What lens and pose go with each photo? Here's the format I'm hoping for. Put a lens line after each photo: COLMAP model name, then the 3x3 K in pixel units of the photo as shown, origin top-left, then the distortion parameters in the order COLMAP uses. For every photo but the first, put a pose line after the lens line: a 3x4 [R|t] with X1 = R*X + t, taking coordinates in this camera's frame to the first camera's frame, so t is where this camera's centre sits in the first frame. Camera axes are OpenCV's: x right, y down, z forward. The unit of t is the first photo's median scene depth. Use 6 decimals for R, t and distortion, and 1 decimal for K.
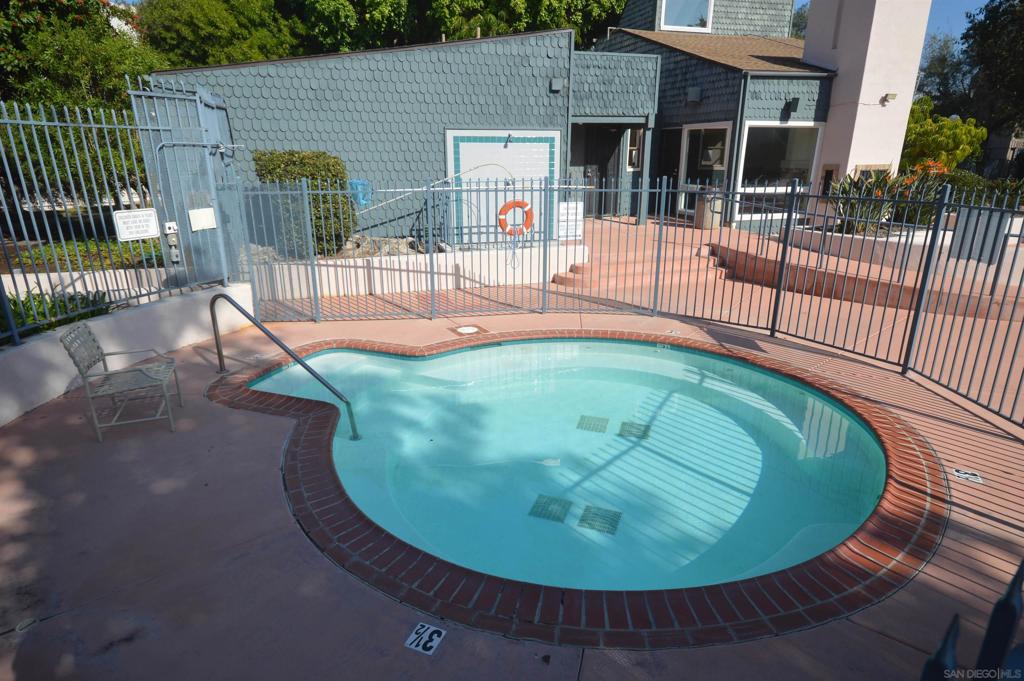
lens RADIAL K [[584.2, 0, 512.4], [0, 584.2, 342.5], [0, 0, 1]] dist [0.003804, 0.000597]
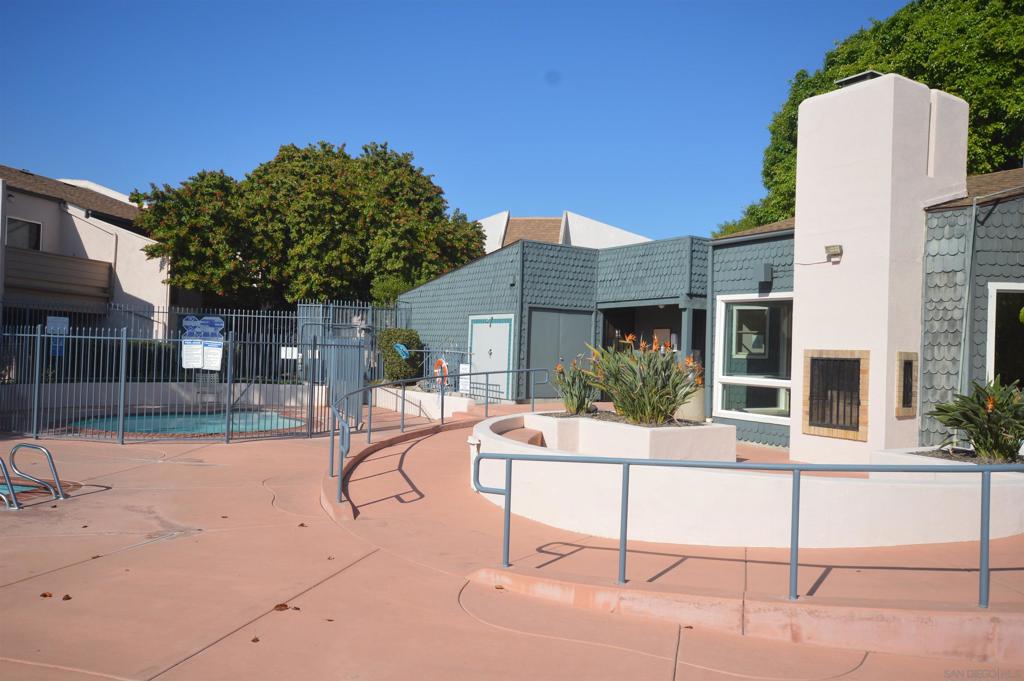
lens RADIAL K [[747.7, 0, 512.6], [0, 747.7, 340.5], [0, 0, 1]] dist [0.000422, -0.000043]
pose [[0.283819, 0.000055, -0.958878, 1.600040], [-0.329256, 0.939203, -0.097403, -0.153226], [0.900576, 0.343361, 0.266582, 0.593953]]
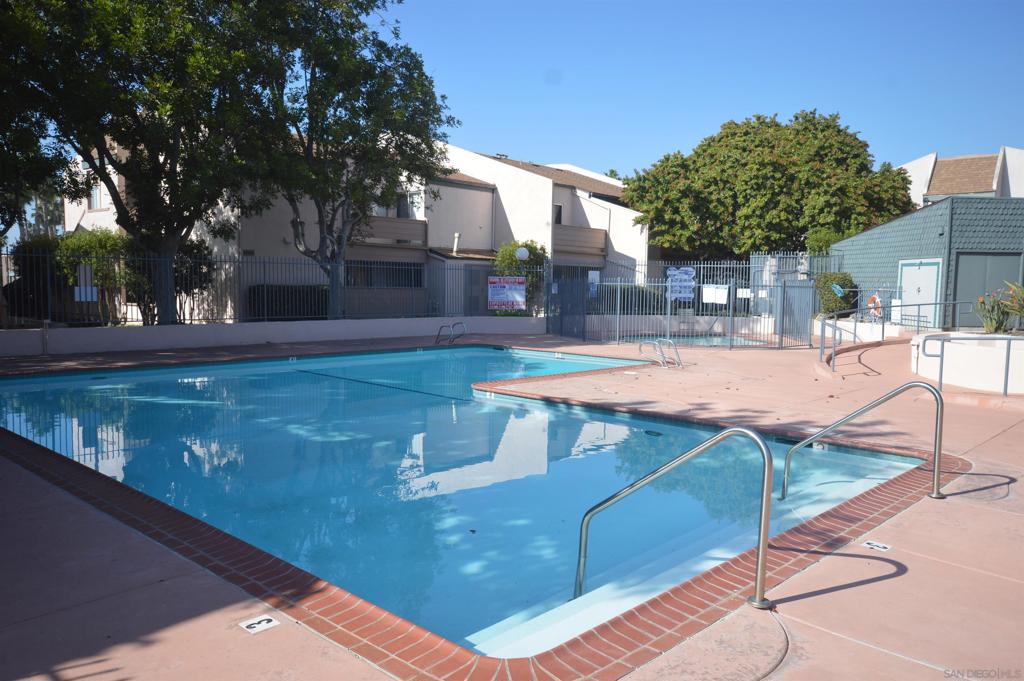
lens RADIAL K [[782.6, 0, 511.9], [0, 782.6, 341.8], [0, 0, 1]] dist [0.030150, 0.021229]
pose [[-0.198800, 0.073296, -0.977296, 2.344633], [-0.318203, 0.938347, 0.135103, -0.078107], [0.926944, 0.337836, -0.163220, 0.368170]]
